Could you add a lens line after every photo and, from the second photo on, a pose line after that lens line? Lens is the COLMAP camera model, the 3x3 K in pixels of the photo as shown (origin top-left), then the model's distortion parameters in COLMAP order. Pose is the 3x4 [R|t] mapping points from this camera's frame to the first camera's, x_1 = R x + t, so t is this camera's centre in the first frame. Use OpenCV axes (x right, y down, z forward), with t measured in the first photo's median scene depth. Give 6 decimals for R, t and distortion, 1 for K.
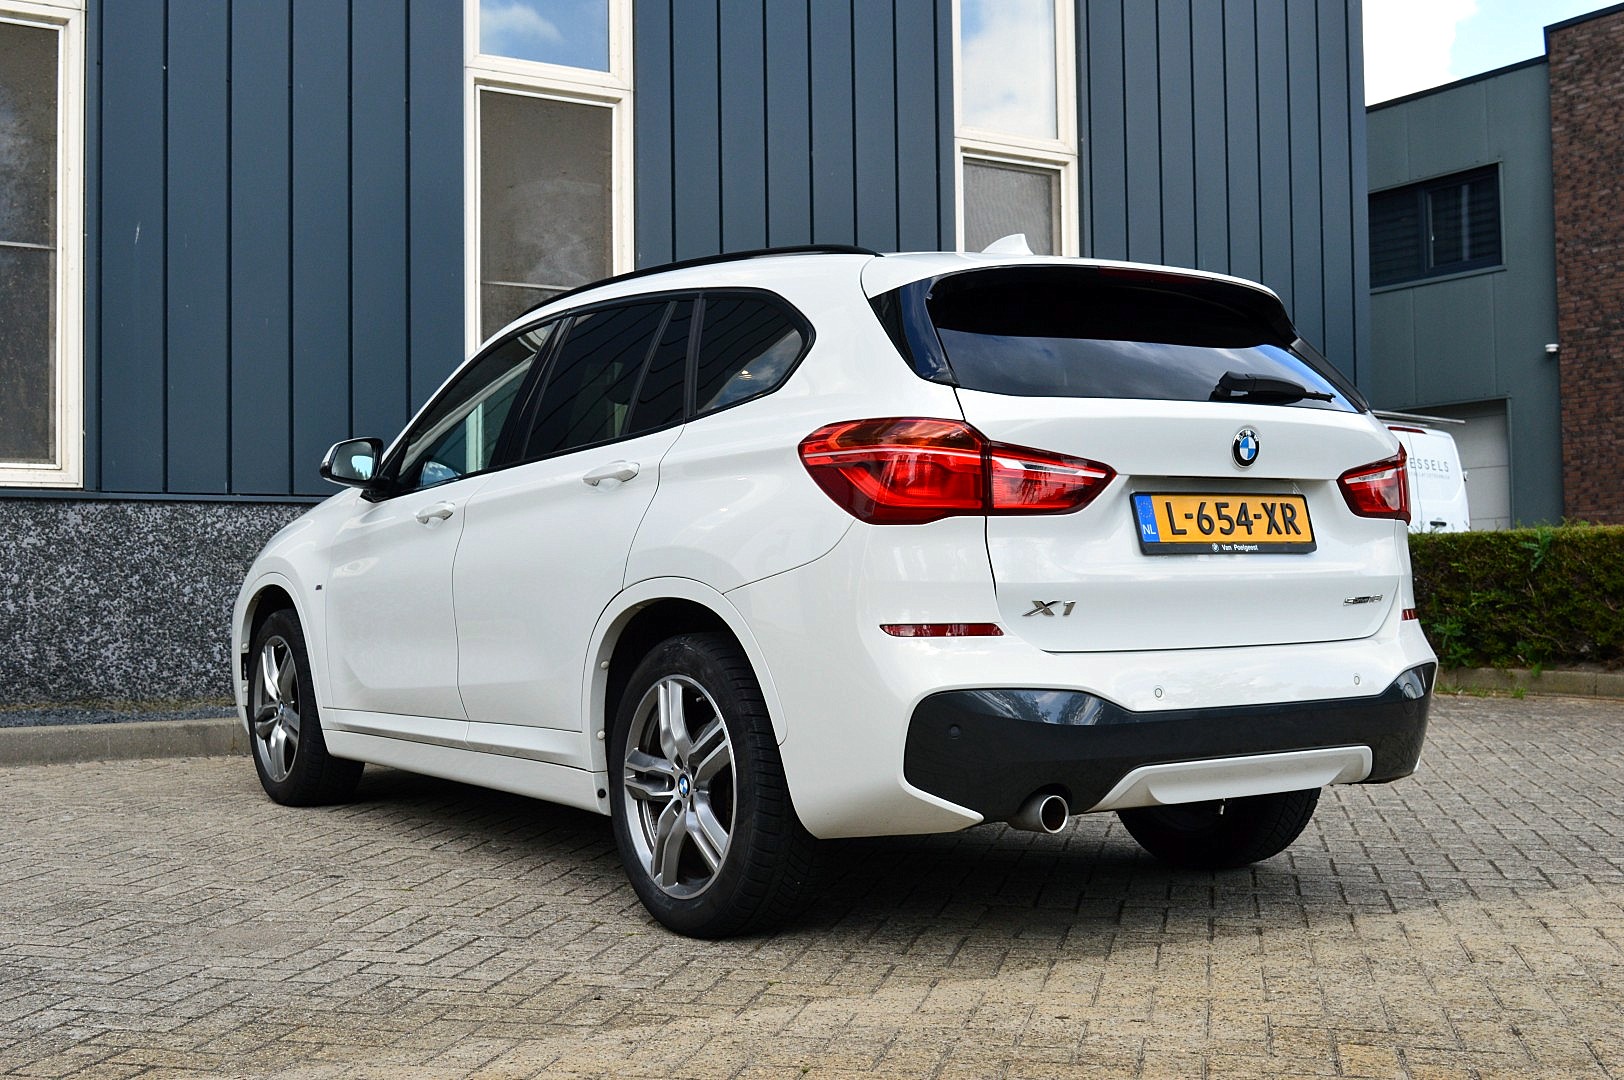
lens RADIAL K [[1935.9, 0, 812.0], [0, 1935.9, 540.0], [0, 0, 1]] dist [-0.011856, -0.015277]
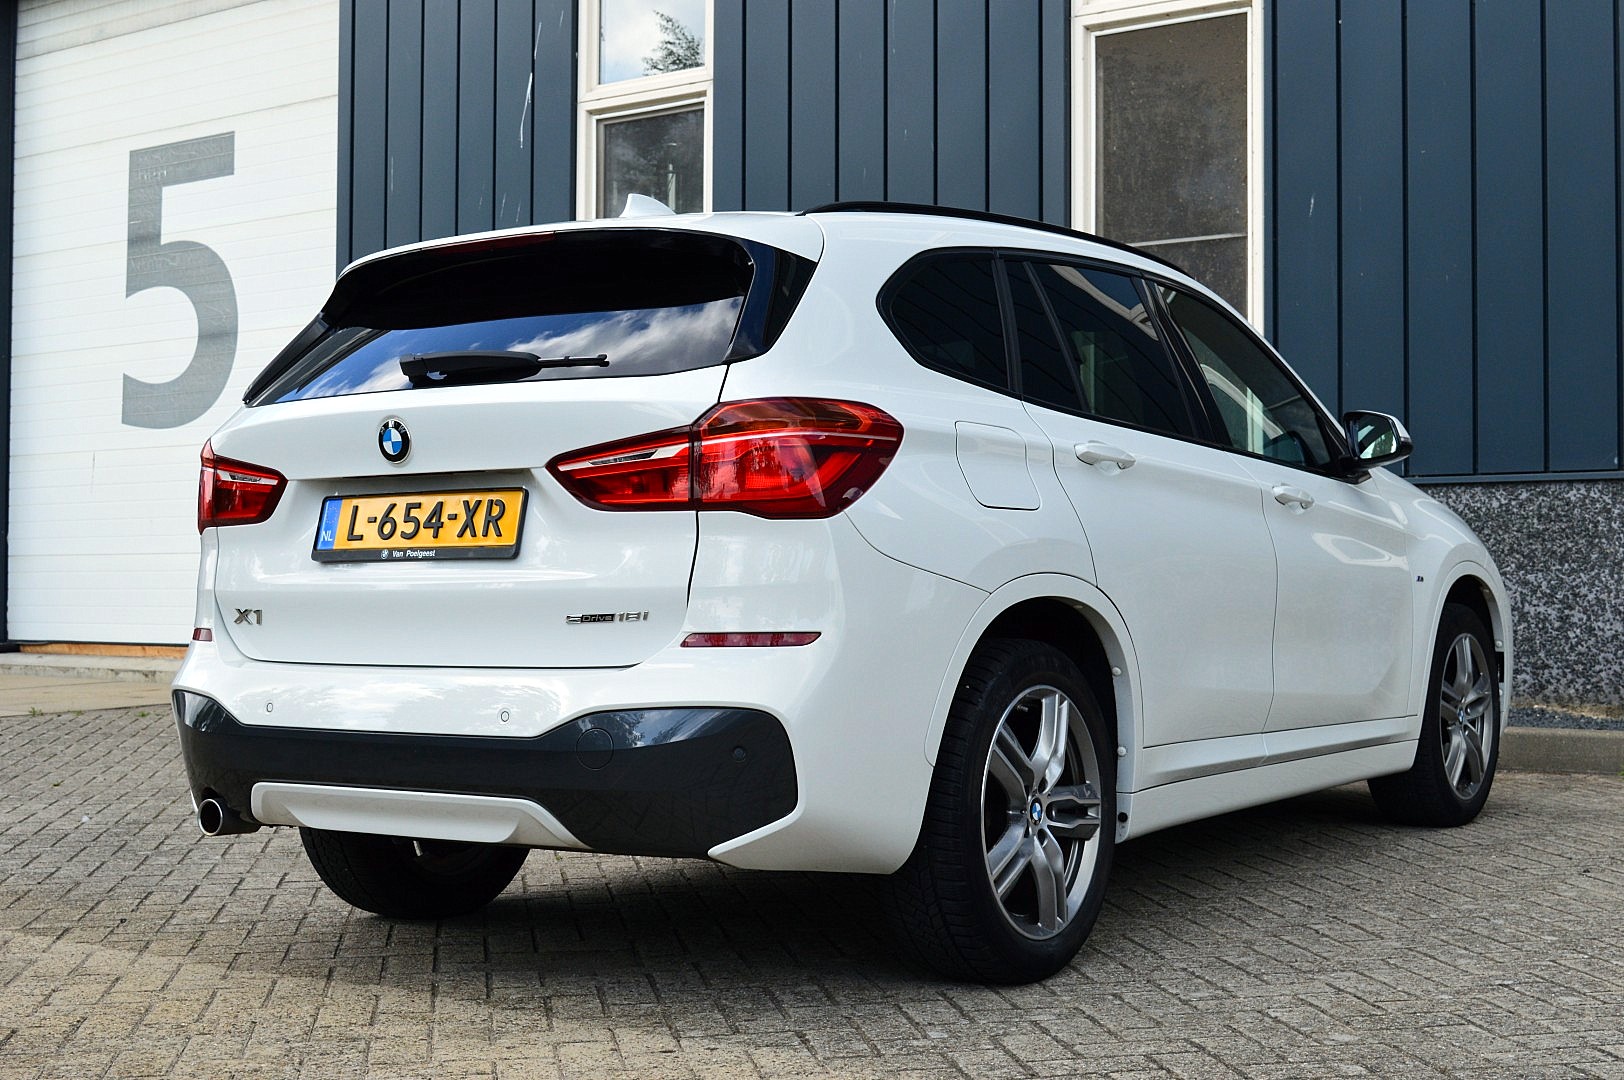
lens RADIAL K [[2206.8, 0, 812.0], [0, 2206.8, 540.0], [0, 0, 1]] dist [0.008566, -0.017019]
pose [[0.365473, -0.007517, -0.930792, 1.216552], [0.019990, 0.999800, -0.000226, 0.001487], [0.930607, -0.018524, 0.365550, 0.798803]]
